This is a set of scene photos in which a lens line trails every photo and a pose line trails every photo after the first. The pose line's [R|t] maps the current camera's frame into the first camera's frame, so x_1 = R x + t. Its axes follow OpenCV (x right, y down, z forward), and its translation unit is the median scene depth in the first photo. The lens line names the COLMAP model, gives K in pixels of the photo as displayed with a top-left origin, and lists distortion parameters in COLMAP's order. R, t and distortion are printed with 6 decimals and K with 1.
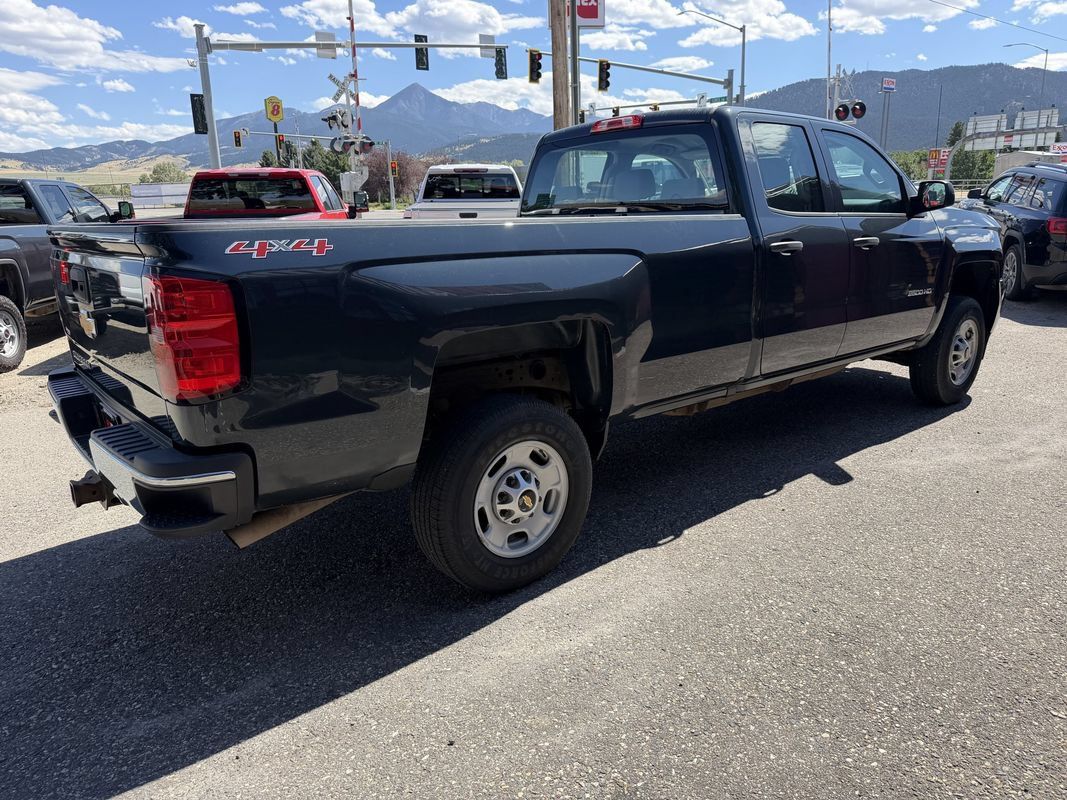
lens RADIAL K [[742.1, 0, 533.5], [0, 742.1, 400.0], [0, 0, 1]] dist [0.038643, -0.049867]
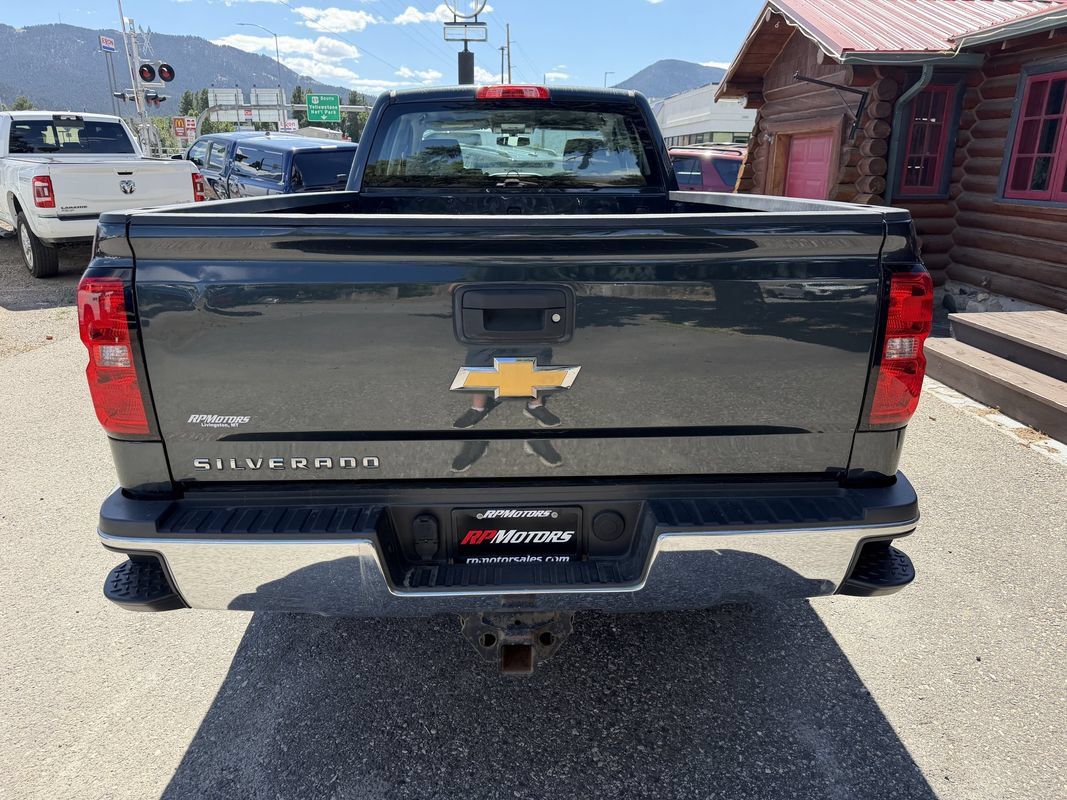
lens RADIAL K [[742.1, 0, 533.5], [0, 742.1, 400.0], [0, 0, 1]] dist [0.038643, -0.049867]
pose [[0.613961, -0.212095, 0.760308, -0.092867], [0.181265, 0.975366, 0.125713, -0.013919], [-0.768242, 0.060635, 0.637282, 0.053783]]
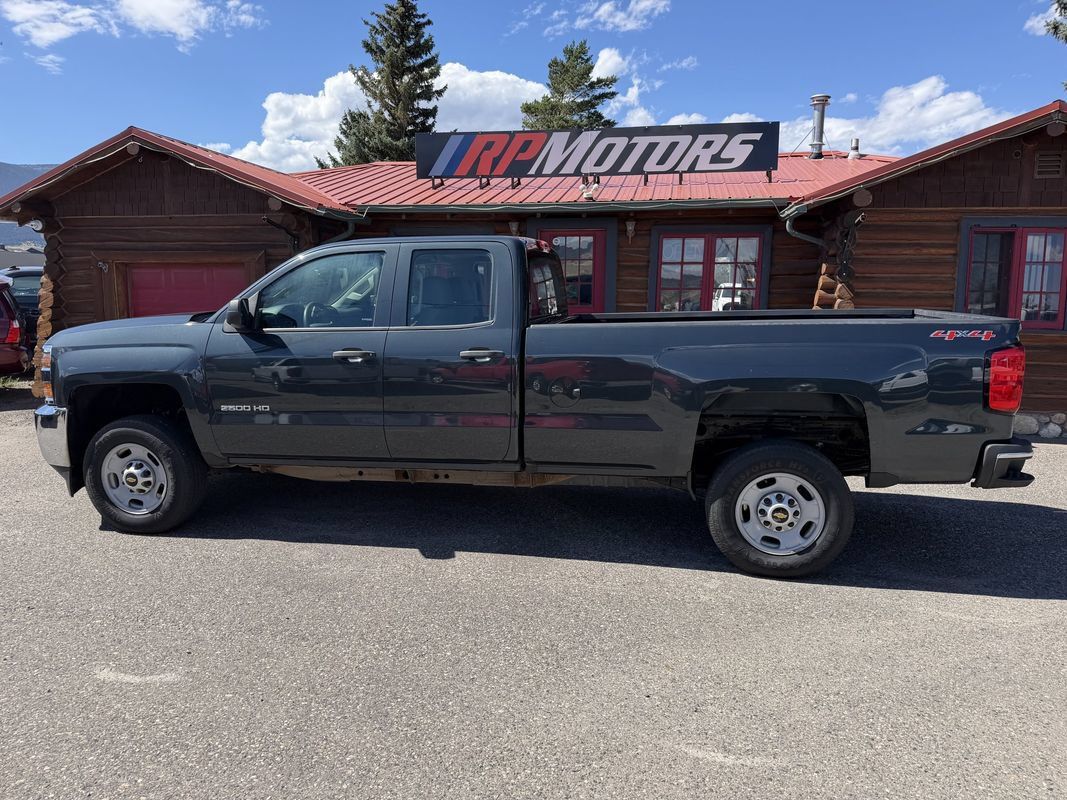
lens RADIAL K [[764.9, 0, 534.5], [0, 764.9, 414.0], [0, 0, 1]] dist [0.087146, -0.156307]
pose [[-0.644940, -0.094357, 0.758386, -0.117919], [0.208103, 0.933166, 0.293076, -0.065596], [-0.735354, 0.346839, -0.582201, 0.250694]]
